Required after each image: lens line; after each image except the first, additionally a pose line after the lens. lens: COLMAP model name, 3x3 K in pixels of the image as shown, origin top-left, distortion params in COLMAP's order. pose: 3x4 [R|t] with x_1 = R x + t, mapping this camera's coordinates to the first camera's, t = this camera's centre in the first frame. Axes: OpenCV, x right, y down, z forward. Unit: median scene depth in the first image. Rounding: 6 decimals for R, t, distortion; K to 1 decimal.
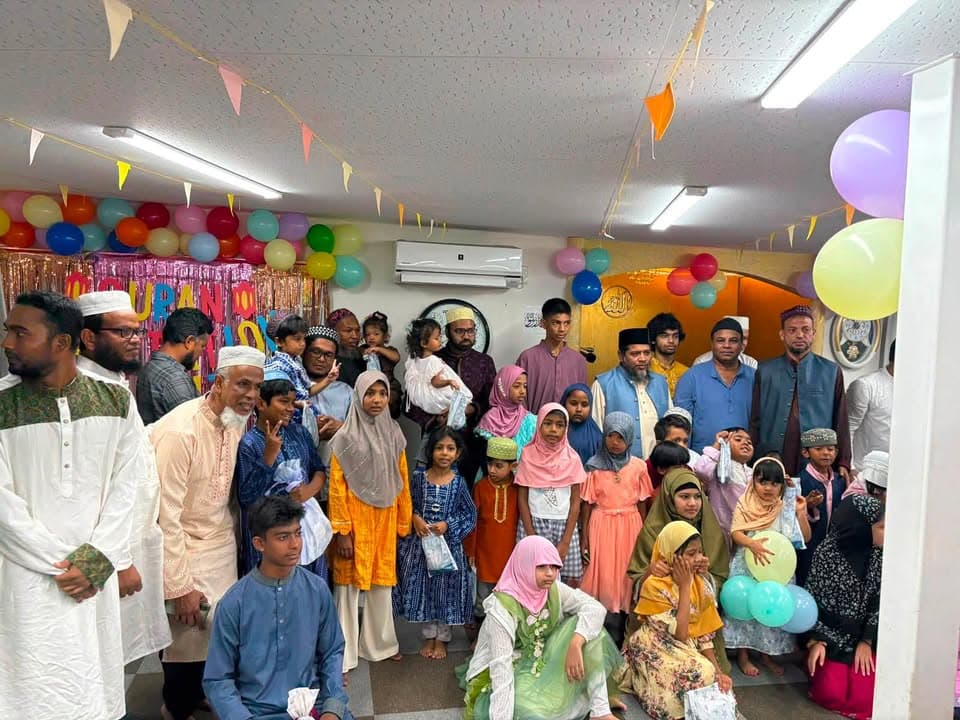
lens RADIAL K [[700.2, 0, 476.4], [0, 700.2, 358.7], [0, 0, 1]] dist [0.039811, -0.004882]
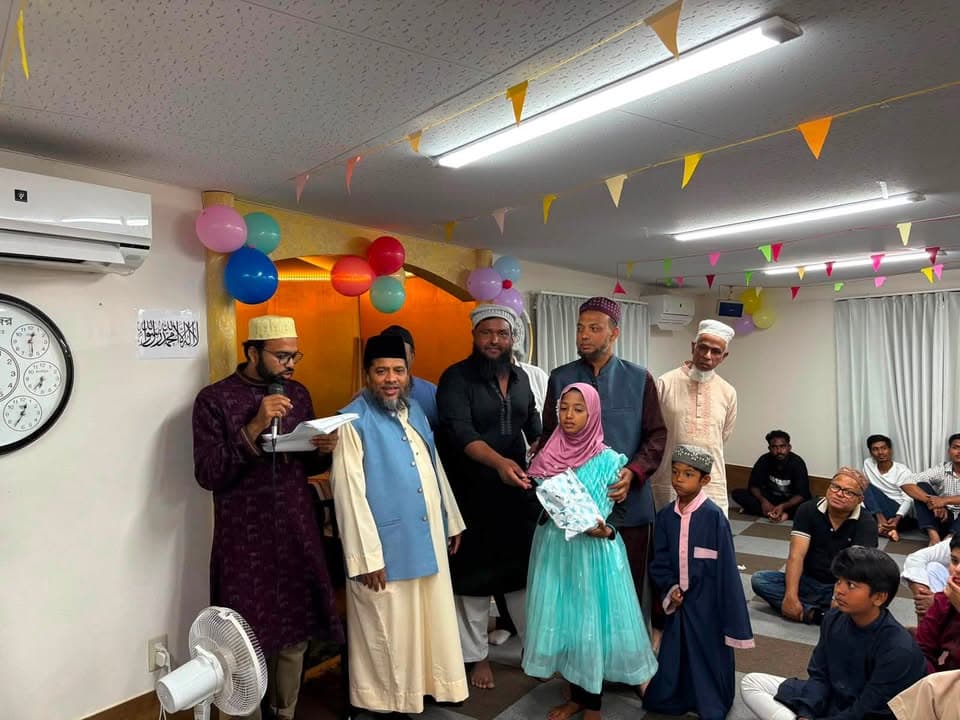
lens RADIAL K [[723.4, 0, 481.5], [0, 723.4, 361.5], [0, 0, 1]] dist [0.038621, -0.035319]
pose [[0.716862, -0.056815, 0.694896, -0.157771], [0.096440, 0.995174, -0.018122, 0.001588], [-0.690513, 0.080007, 0.718882, 0.492412]]
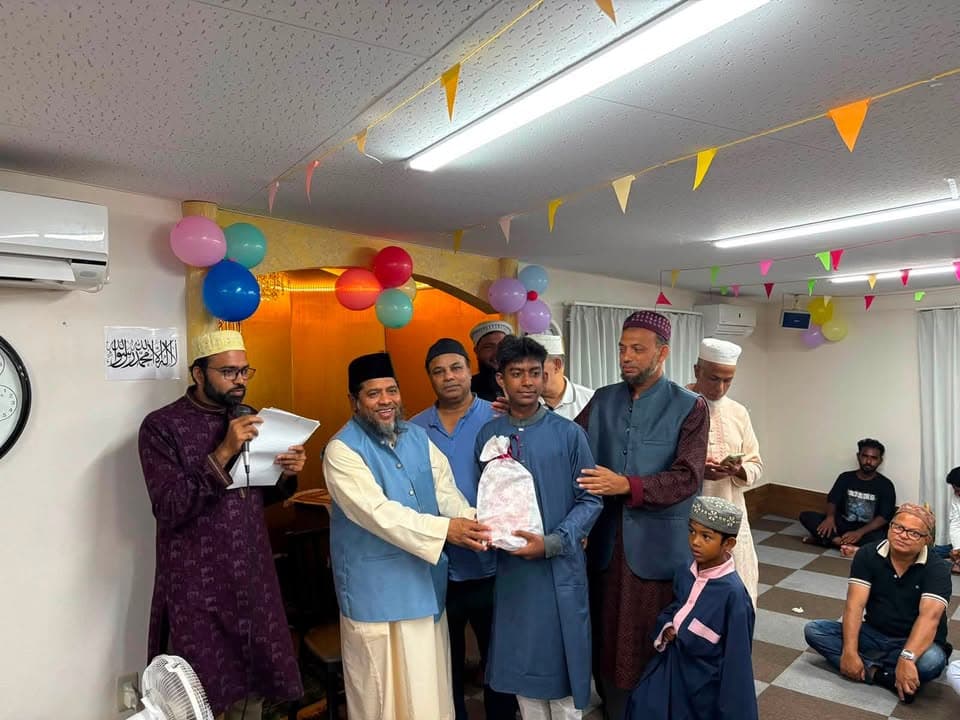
lens RADIAL K [[723.4, 0, 475.4], [0, 723.4, 367.1], [0, 0, 1]] dist [0.038621, -0.035319]
pose [[0.788494, -0.051401, 0.612891, -0.053831], [0.083906, 0.996175, -0.024401, -0.012925], [-0.609292, 0.070666, 0.789791, 0.498731]]
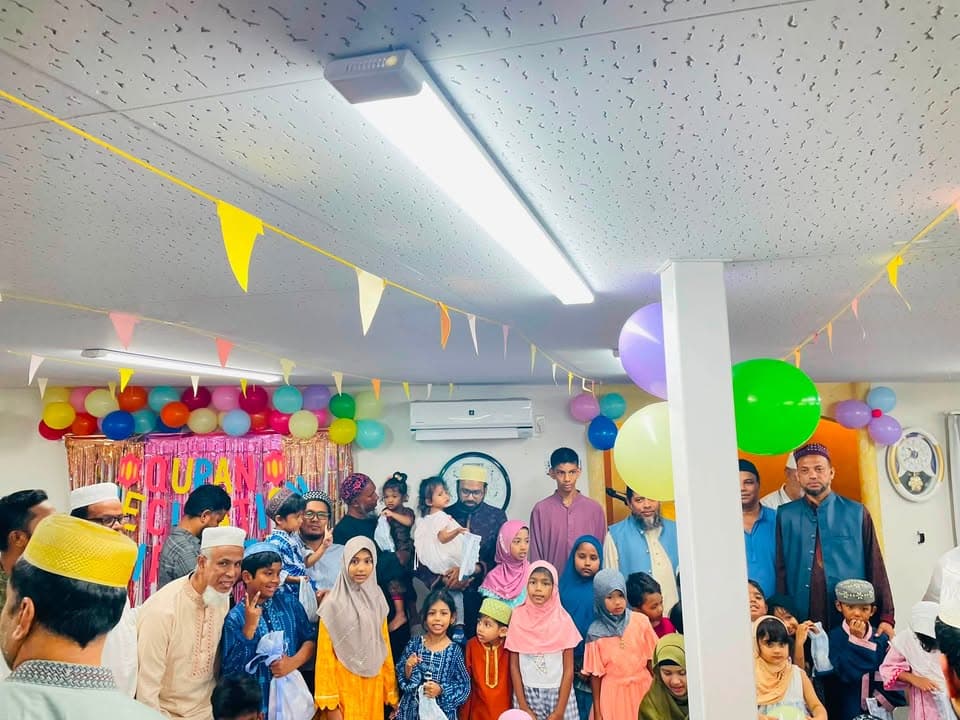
lens RADIAL K [[700.2, 0, 486.6], [0, 700.2, 381.5], [0, 0, 1]] dist [0.039811, -0.004882]
pose [[0.984379, -0.076147, -0.158741, 0.182523], [0.051267, 0.986533, -0.155317, -0.032806], [0.168430, 0.144753, 0.975027, -0.013063]]
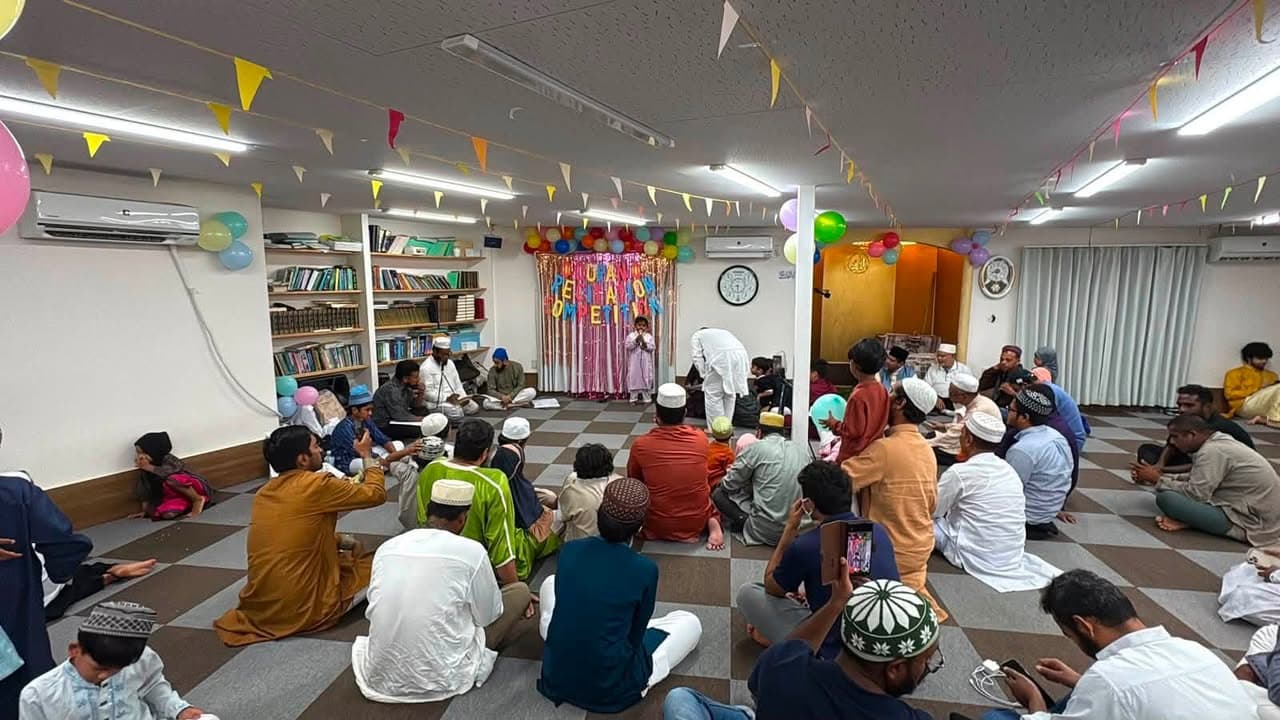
lens RADIAL K [[577.0, 0, 639.0], [0, 577.0, 358.4], [0, 0, 1]] dist [0.003944, -0.000152]
pose [[0.933547, 0.011467, -0.358270, 0.322487], [0.010463, 0.998191, 0.059213, 0.082651], [0.358301, -0.059027, 0.931738, -0.665710]]
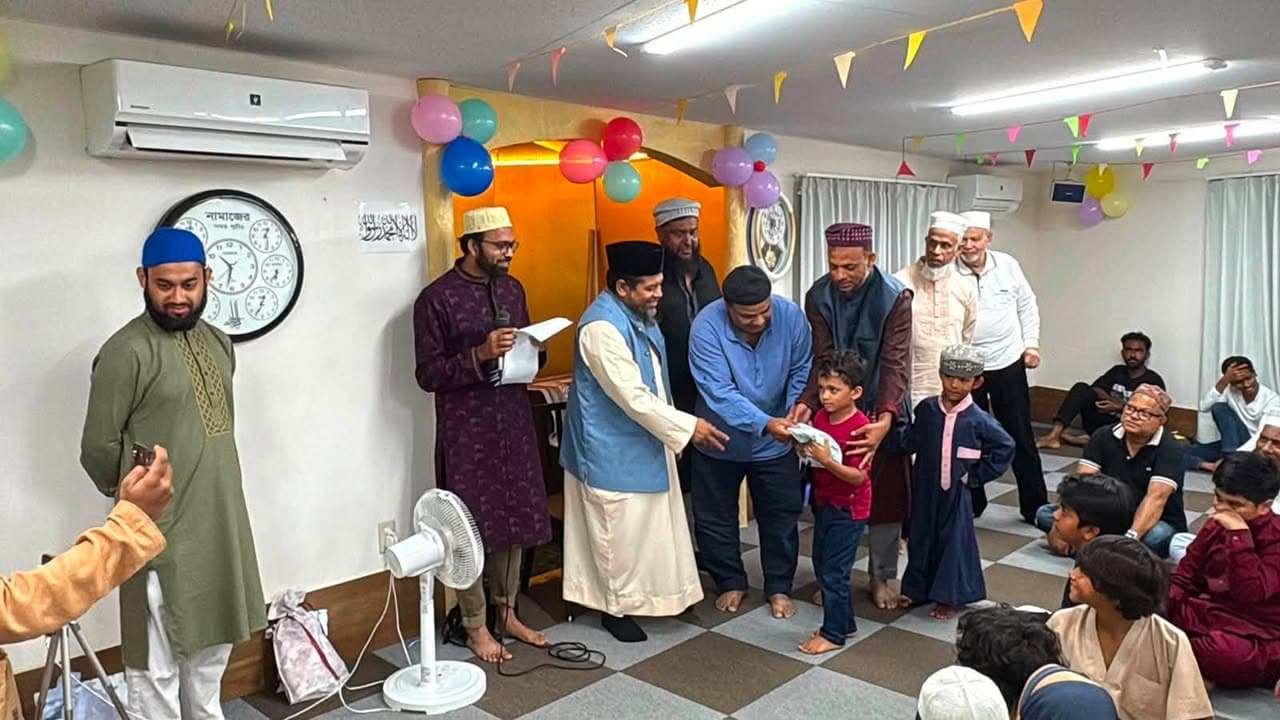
lens RADIAL K [[957.1, 0, 633.2], [0, 957.1, 368.3], [0, 0, 1]] dist [-0.012123, 0.008640]
pose [[0.820351, -0.118419, 0.559465, -0.221006], [0.088607, 0.992831, 0.080221, 0.014446], [-0.564954, -0.016237, 0.824963, 0.311664]]
